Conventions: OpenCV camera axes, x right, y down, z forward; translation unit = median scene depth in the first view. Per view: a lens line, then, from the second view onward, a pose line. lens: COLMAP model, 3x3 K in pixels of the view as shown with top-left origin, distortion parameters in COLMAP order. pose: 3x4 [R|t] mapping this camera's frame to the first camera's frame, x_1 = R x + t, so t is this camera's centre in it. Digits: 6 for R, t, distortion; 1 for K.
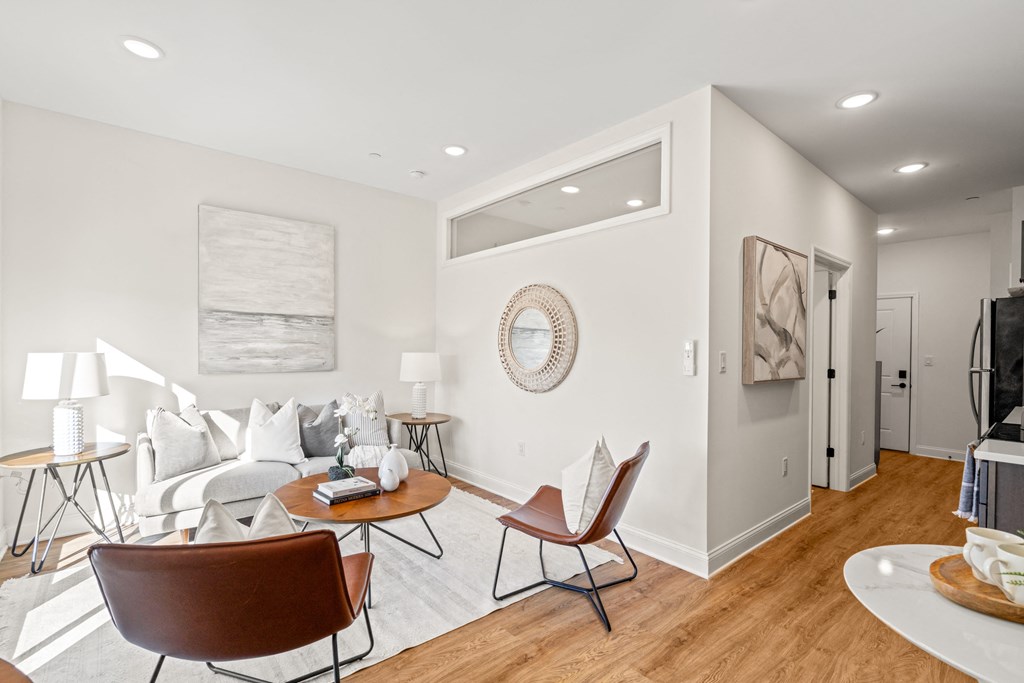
lens RADIAL K [[474.0, 0, 510.0], [0, 474.0, 348.8], [0, 0, 1]] dist [0.004026, 0.000302]
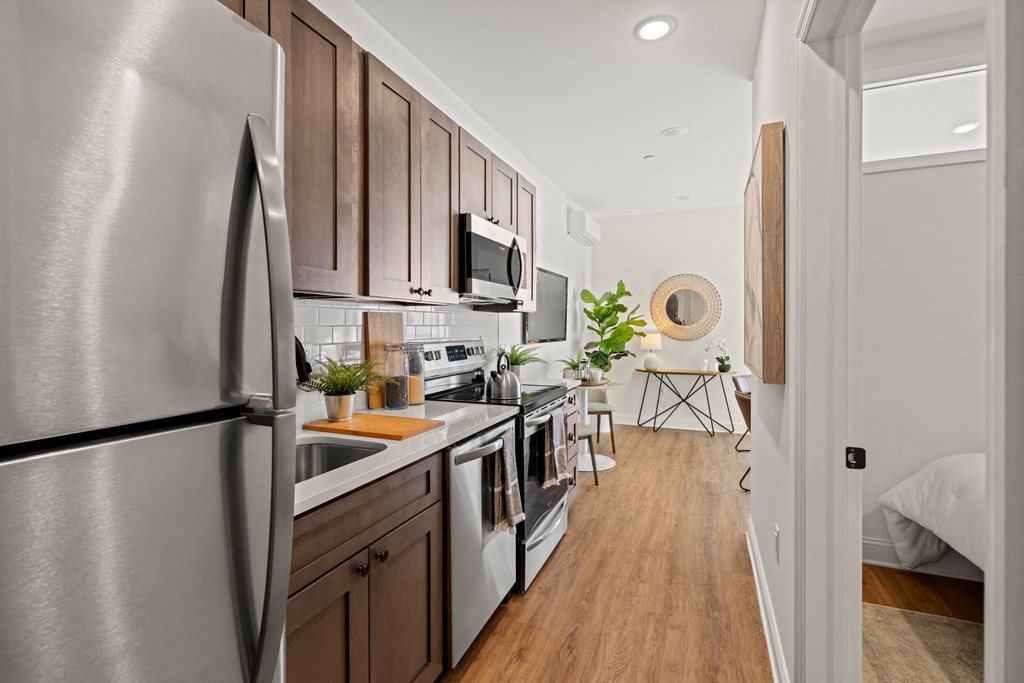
lens RADIAL K [[474.0, 0, 512.4], [0, 474.0, 336.1], [0, 0, 1]] dist [0.004026, 0.000302]
pose [[-0.893770, -0.010844, -0.448395, 1.620007], [-0.013614, 0.999903, 0.002955, 0.031471], [0.448319, 0.008746, -0.893831, 2.004462]]
